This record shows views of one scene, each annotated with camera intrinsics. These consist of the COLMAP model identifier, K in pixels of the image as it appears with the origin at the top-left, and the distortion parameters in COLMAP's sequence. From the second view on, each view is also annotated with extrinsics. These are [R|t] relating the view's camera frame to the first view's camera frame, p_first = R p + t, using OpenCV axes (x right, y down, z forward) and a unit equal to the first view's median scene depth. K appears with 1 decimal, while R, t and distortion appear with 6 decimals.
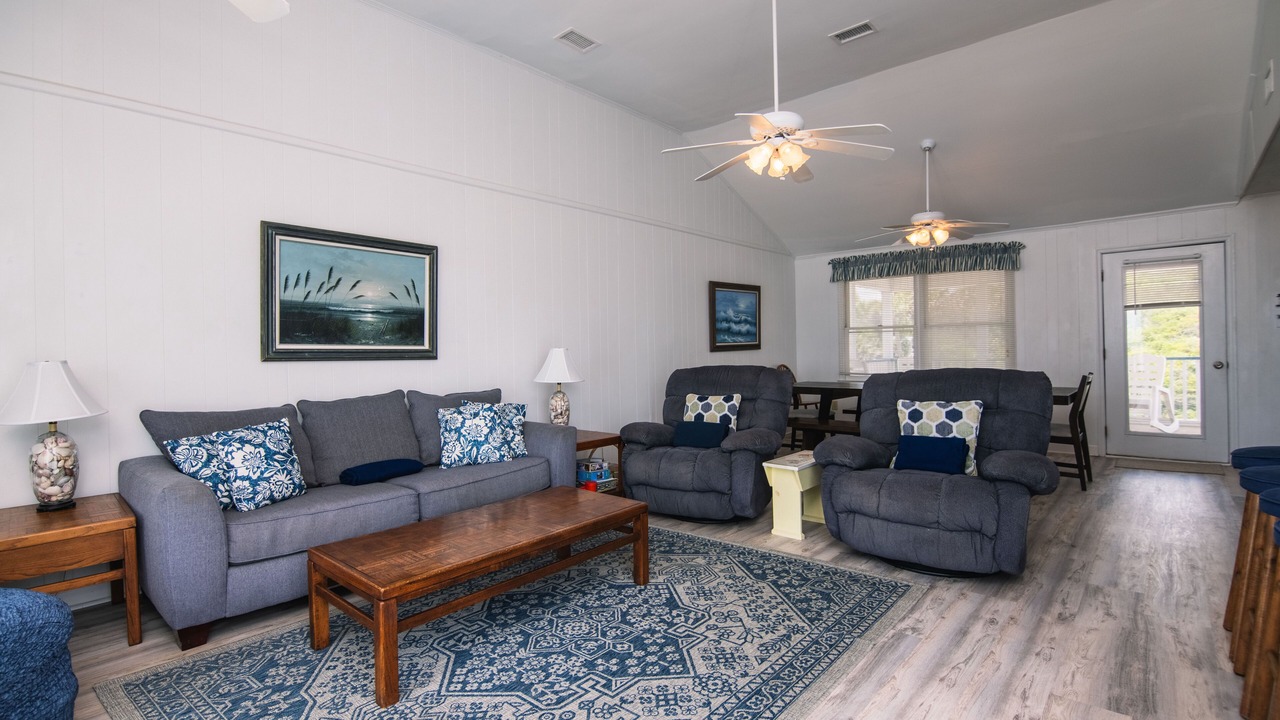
lens RADIAL K [[600.7, 0, 635.2], [0, 600.7, 348.5], [0, 0, 1]] dist [-0.002948, -0.000559]
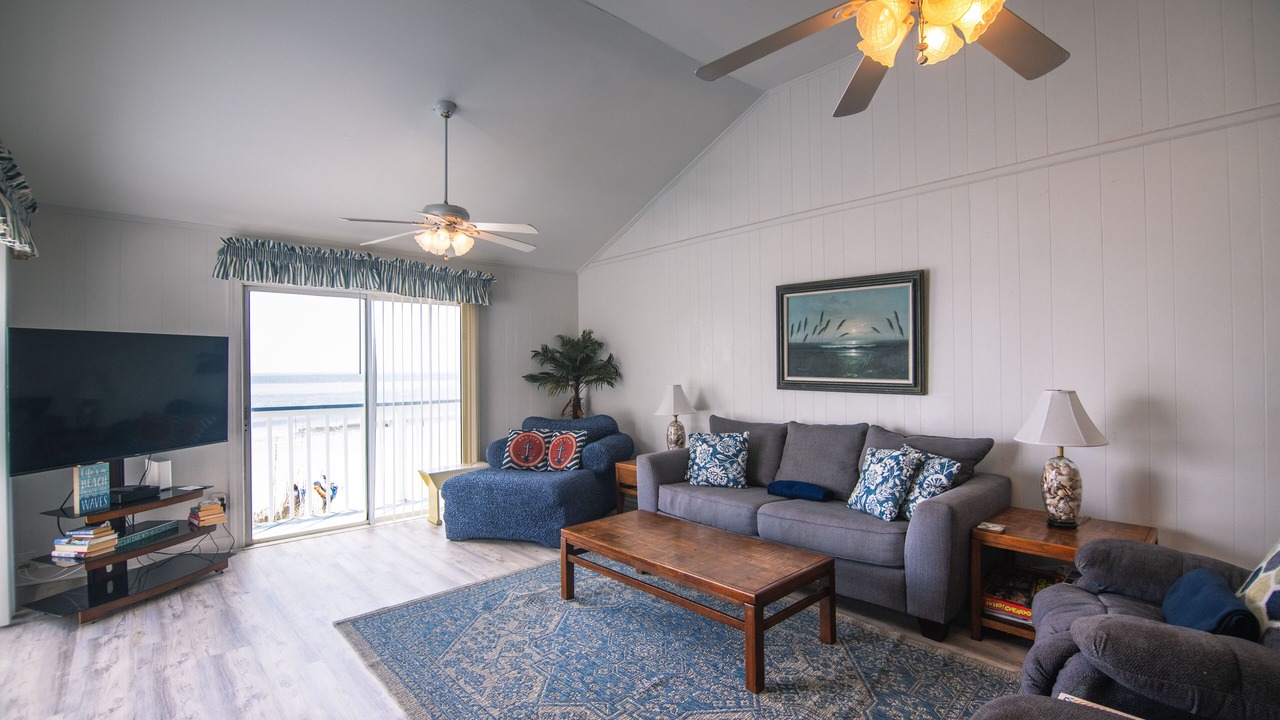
lens RADIAL K [[577.3, 0, 640.0], [0, 577.3, 360.0], [0, 0, 1]] dist [-0.002865, -0.000925]
pose [[-0.110092, 0.007885, -0.993890, 0.675041], [0.014025, 0.999881, 0.006379, -0.054353], [0.993822, -0.013237, -0.110189, 0.786144]]
